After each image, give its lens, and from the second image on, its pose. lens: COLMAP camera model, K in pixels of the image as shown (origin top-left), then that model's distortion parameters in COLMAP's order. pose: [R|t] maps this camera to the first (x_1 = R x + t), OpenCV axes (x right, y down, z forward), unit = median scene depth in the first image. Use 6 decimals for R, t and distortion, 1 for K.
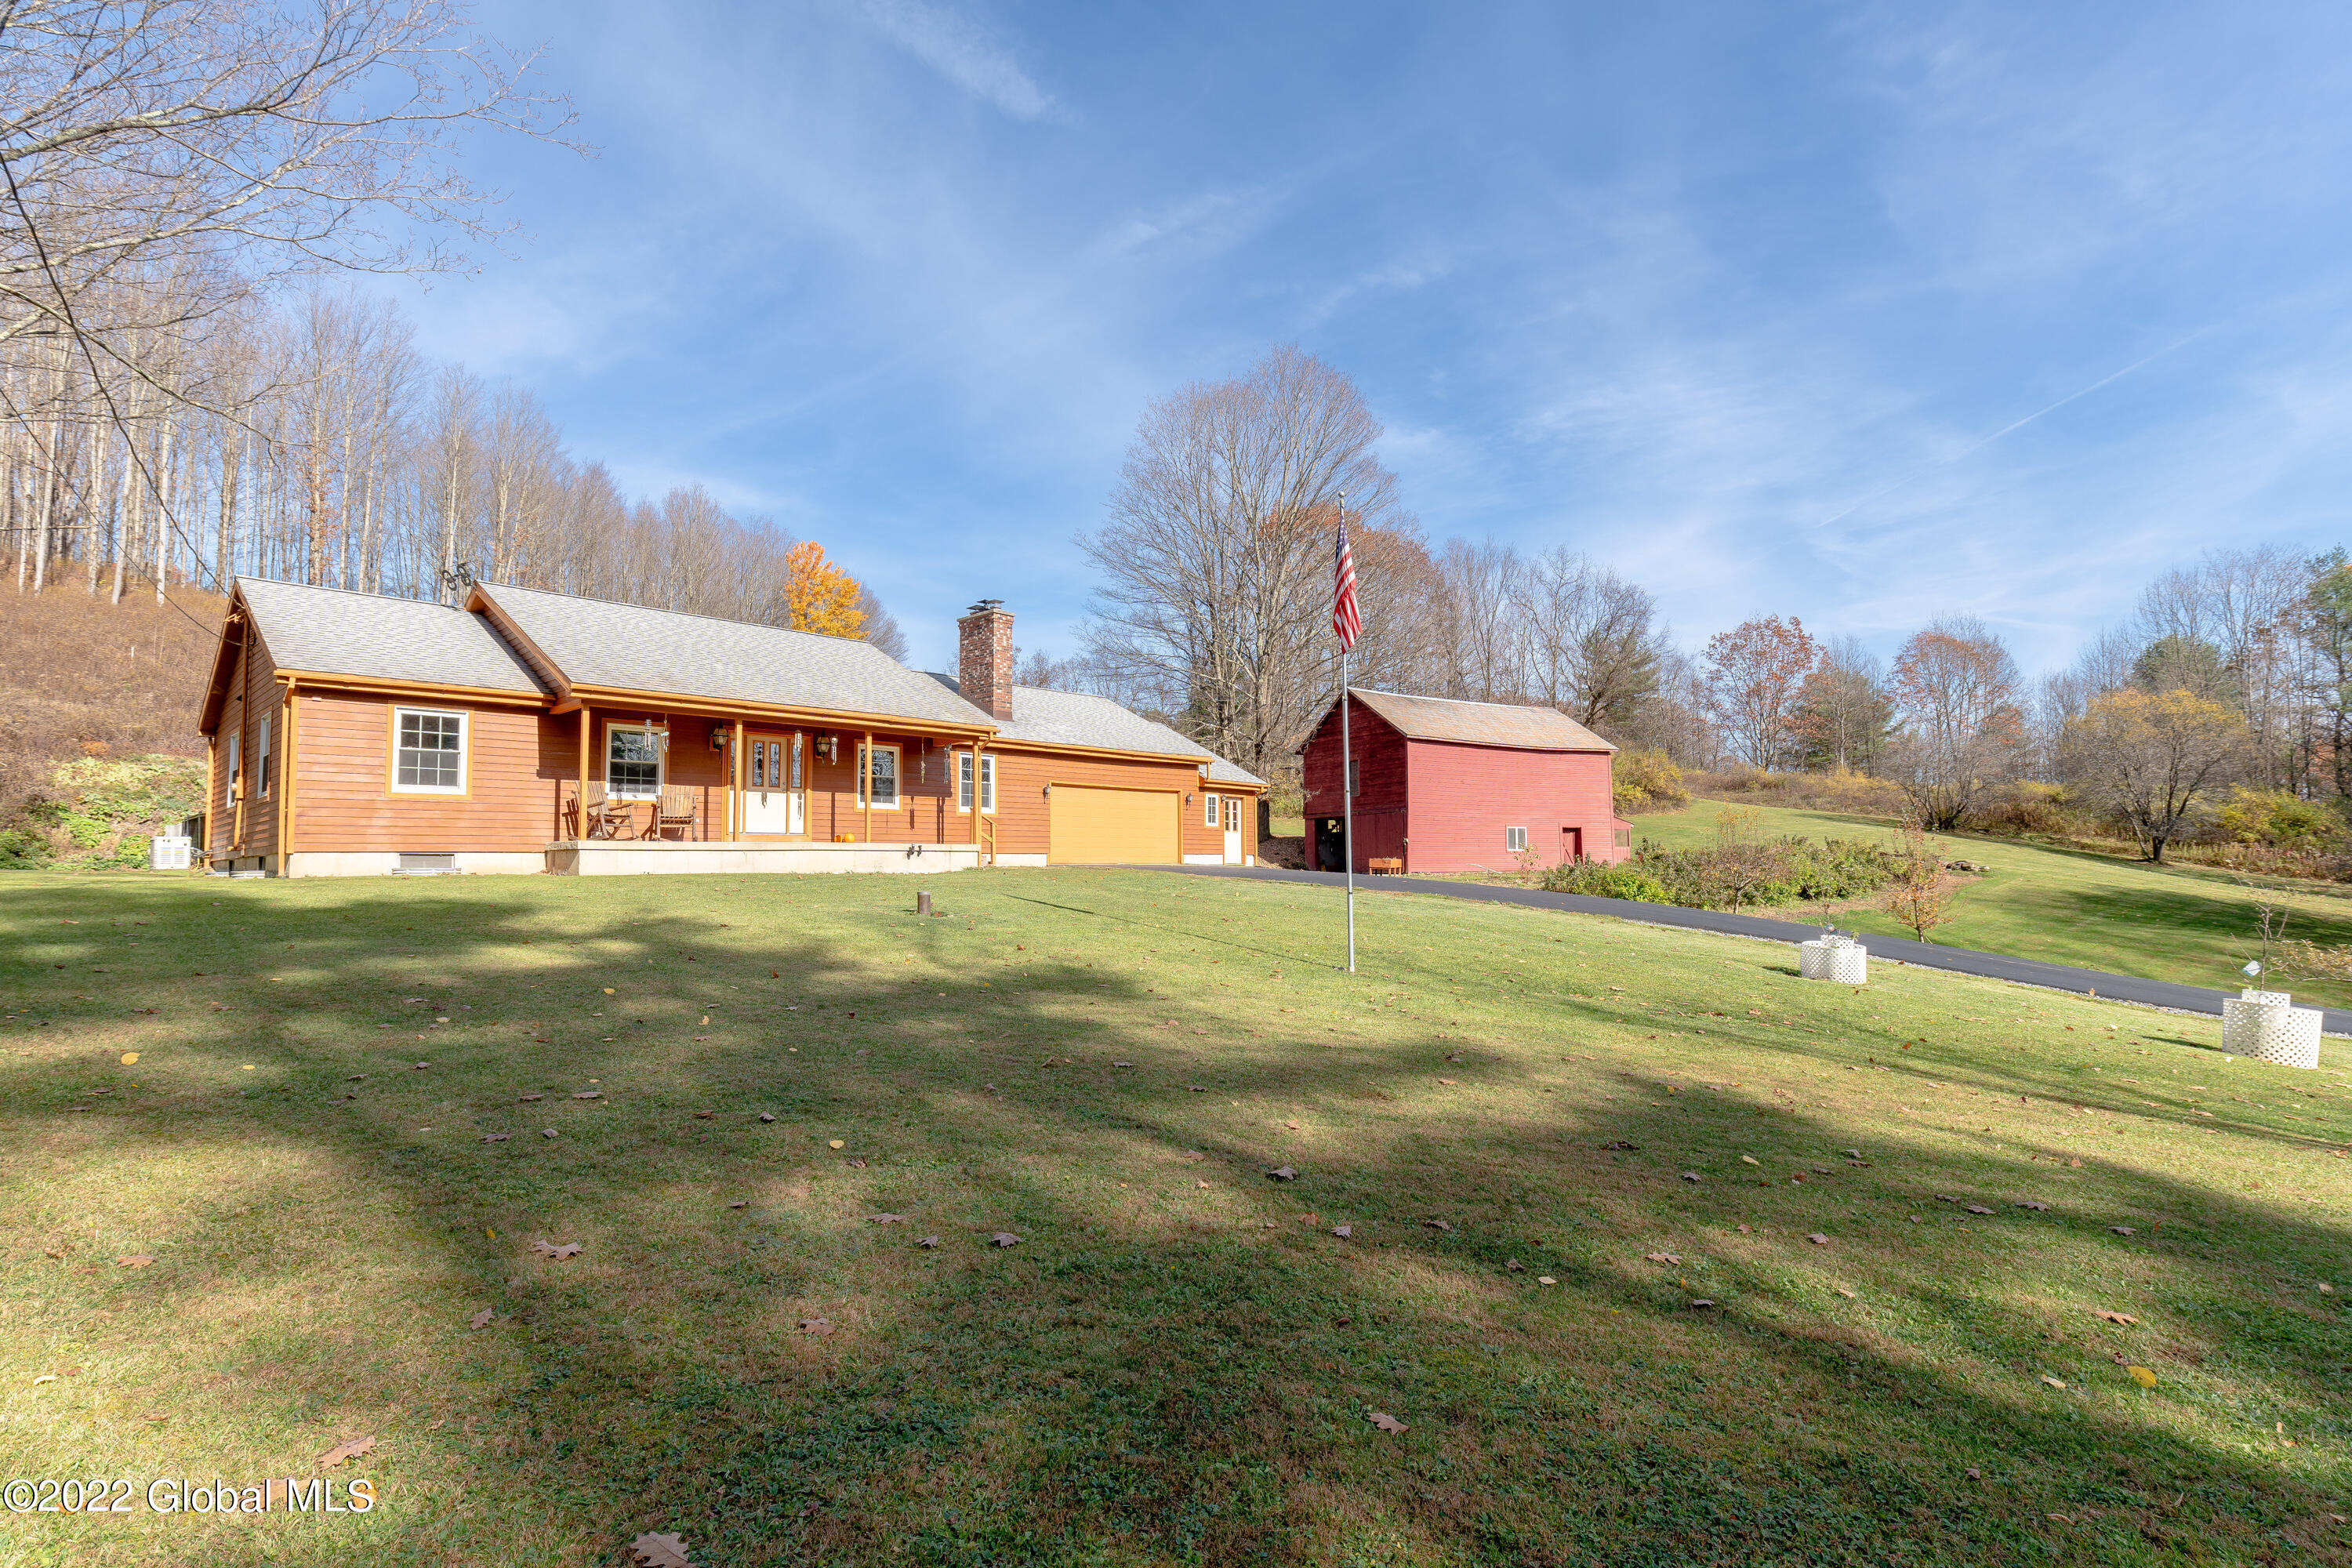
lens RADIAL K [[1185.1, 0, 1221.3], [0, 1185.1, 707.6], [0, 0, 1]] dist [0.013660, -0.000608]
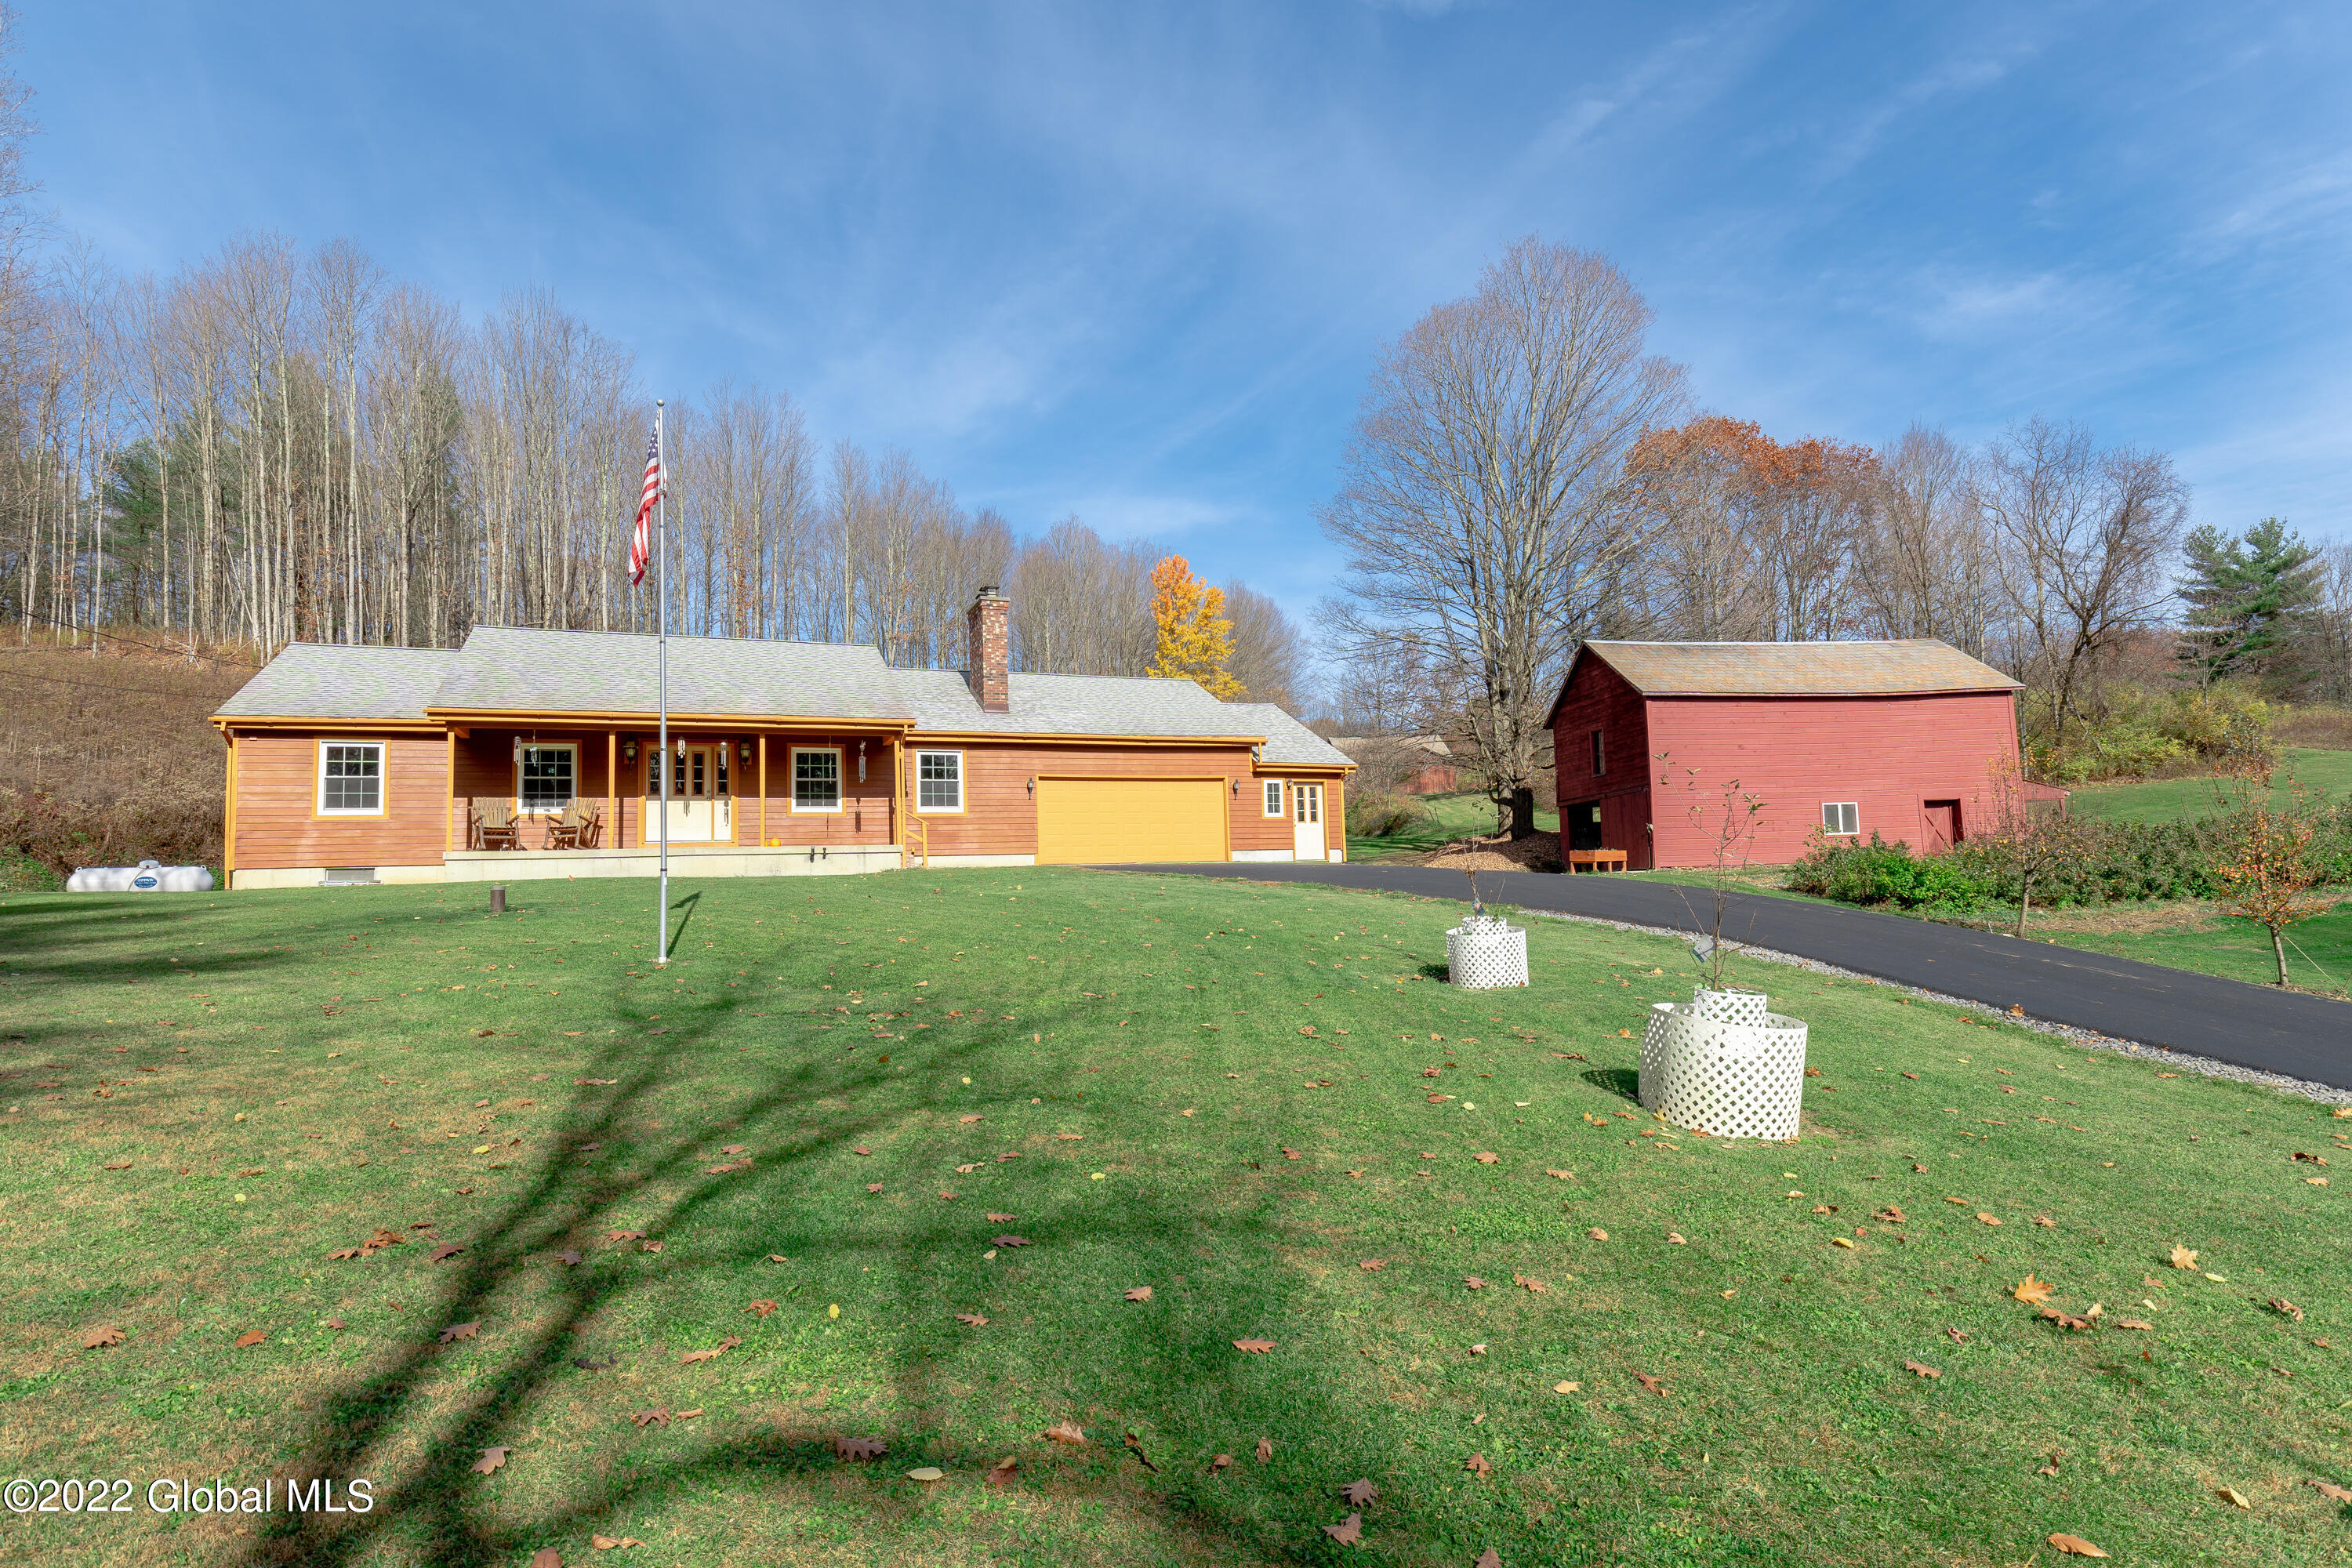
lens RADIAL K [[1345.3, 0, 1204.9], [0, 1345.3, 762.6], [0, 0, 1]] dist [0.022500, -0.008964]
pose [[0.906425, -0.064968, -0.417340, 0.409868], [0.081818, 0.996391, 0.022590, 0.039860], [0.414367, -0.054622, 0.908469, 0.112632]]
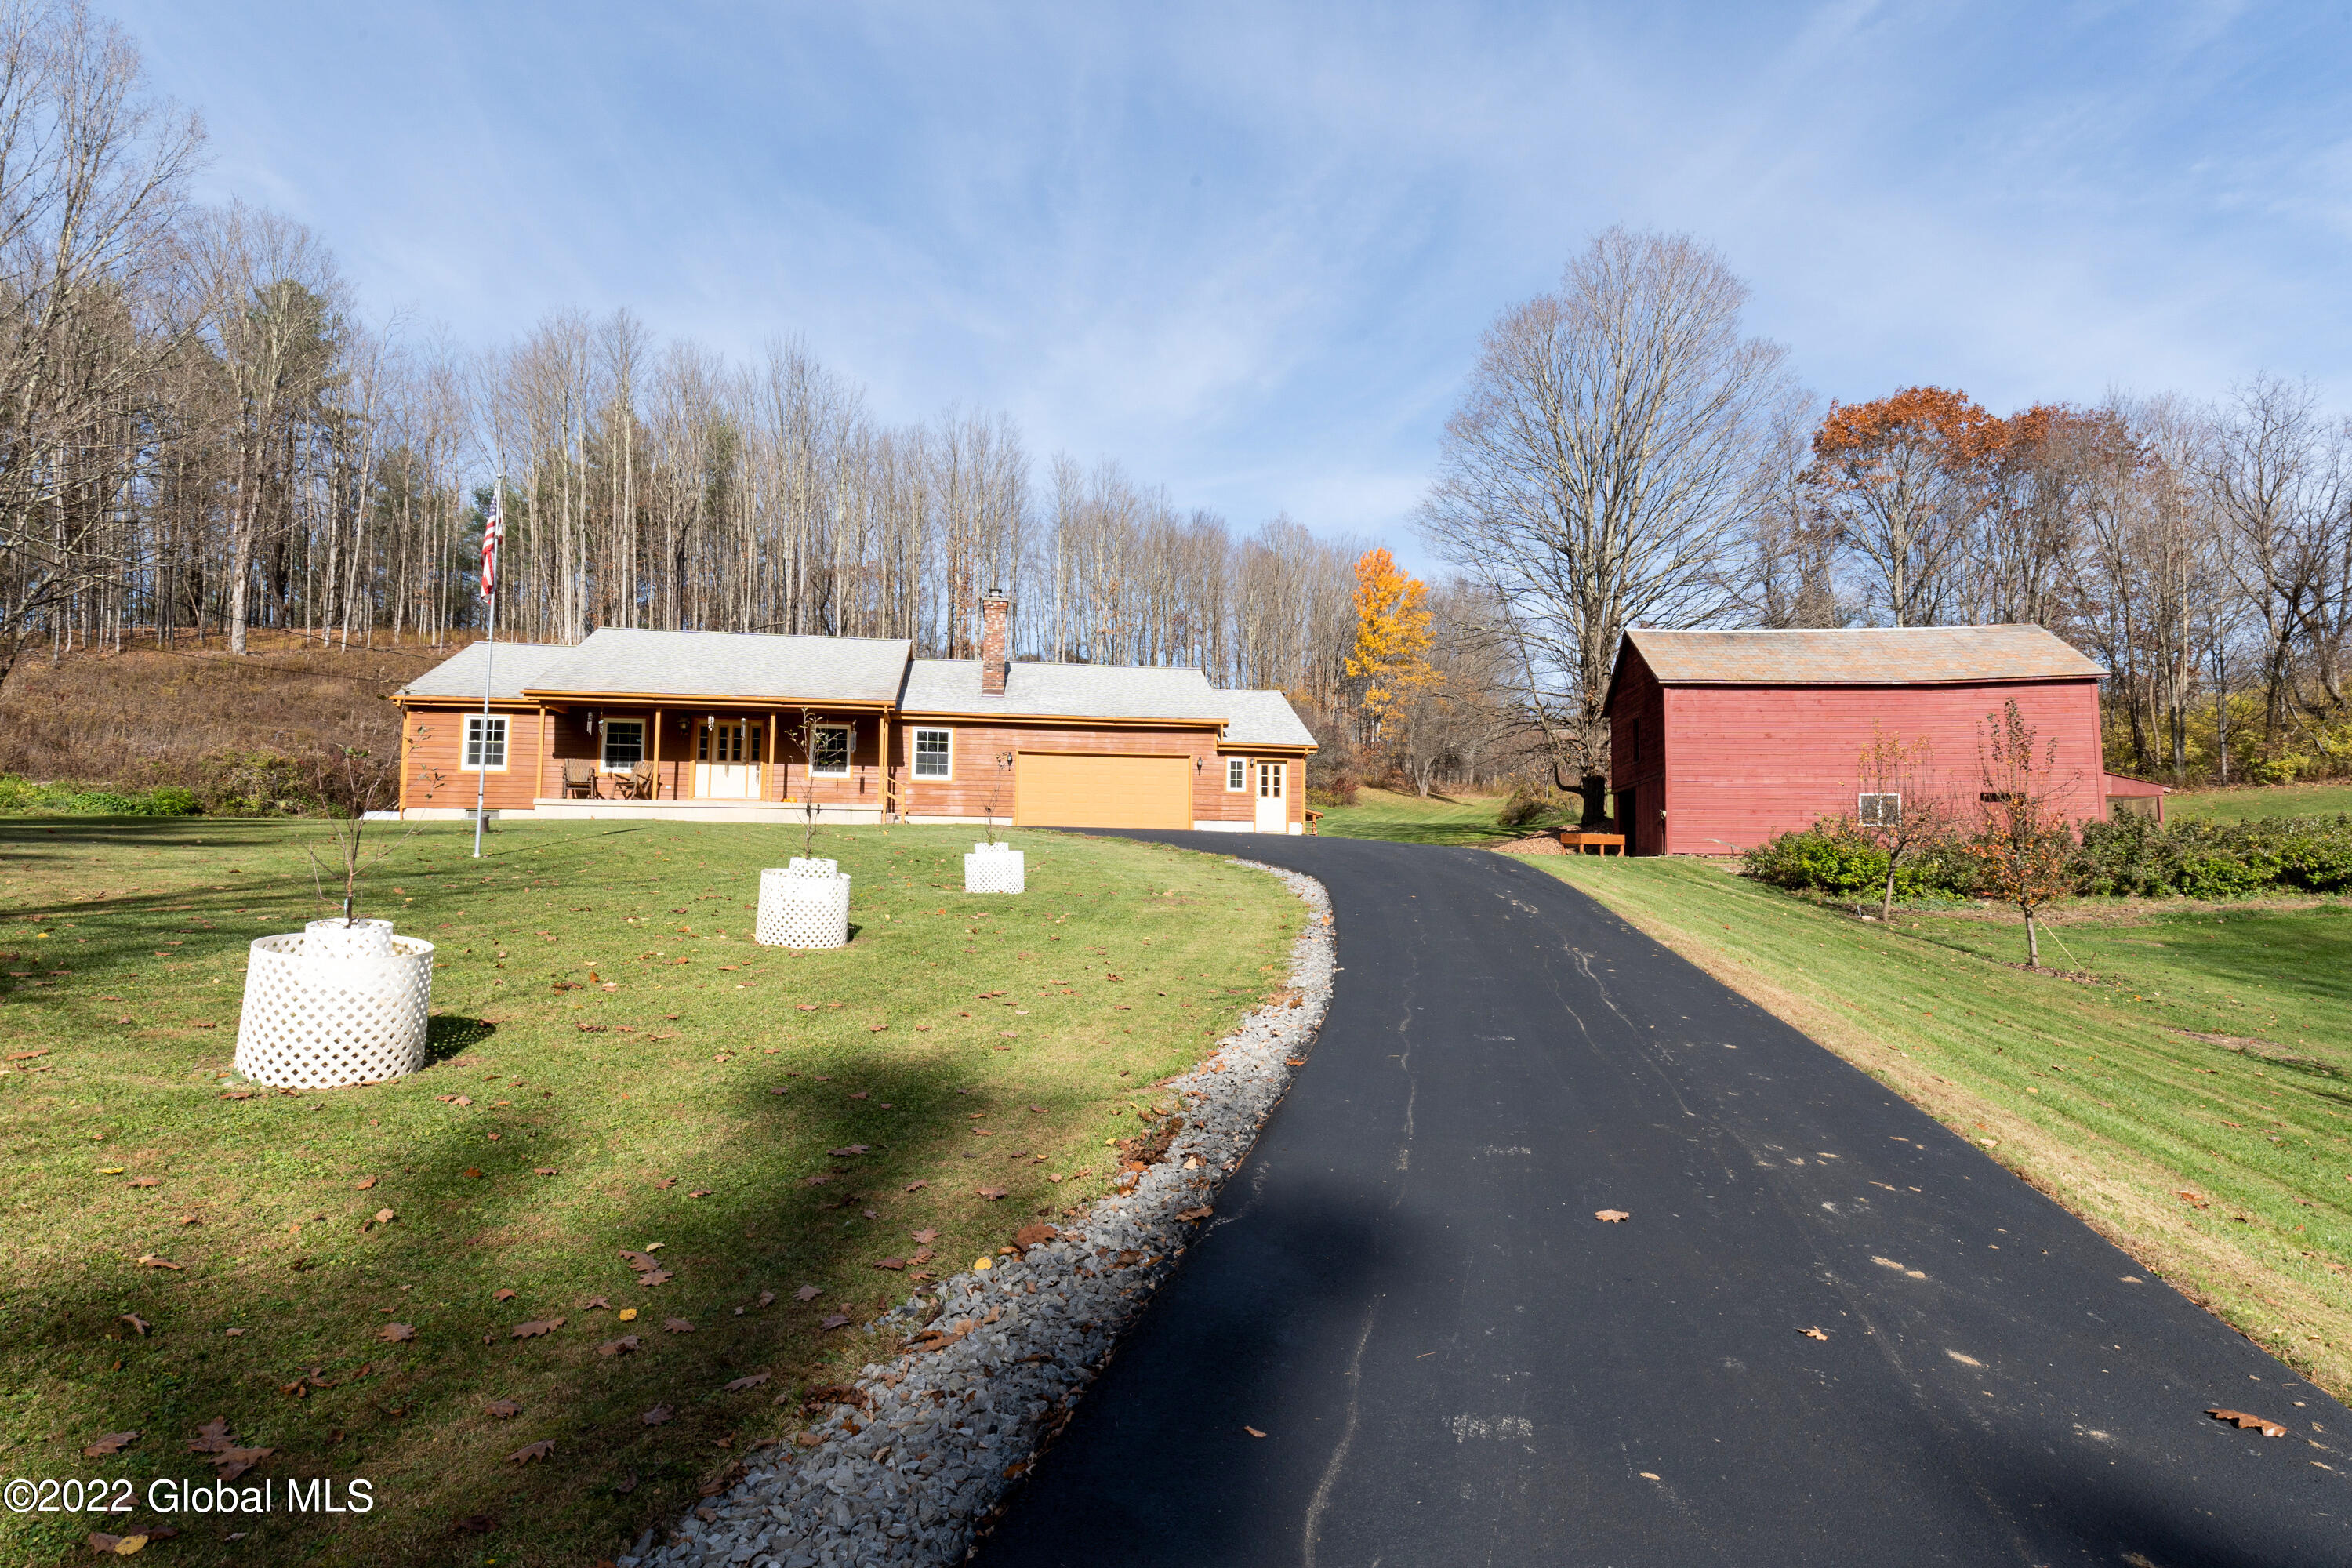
lens RADIAL K [[1345.3, 0, 1184.5], [0, 1345.3, 792.0], [0, 0, 1]] dist [0.022500, -0.008964]
pose [[0.771951, -0.036007, -0.634661, 0.750470], [0.070784, 0.997054, 0.029530, 0.075265], [0.631728, -0.067719, 0.772226, 0.153751]]
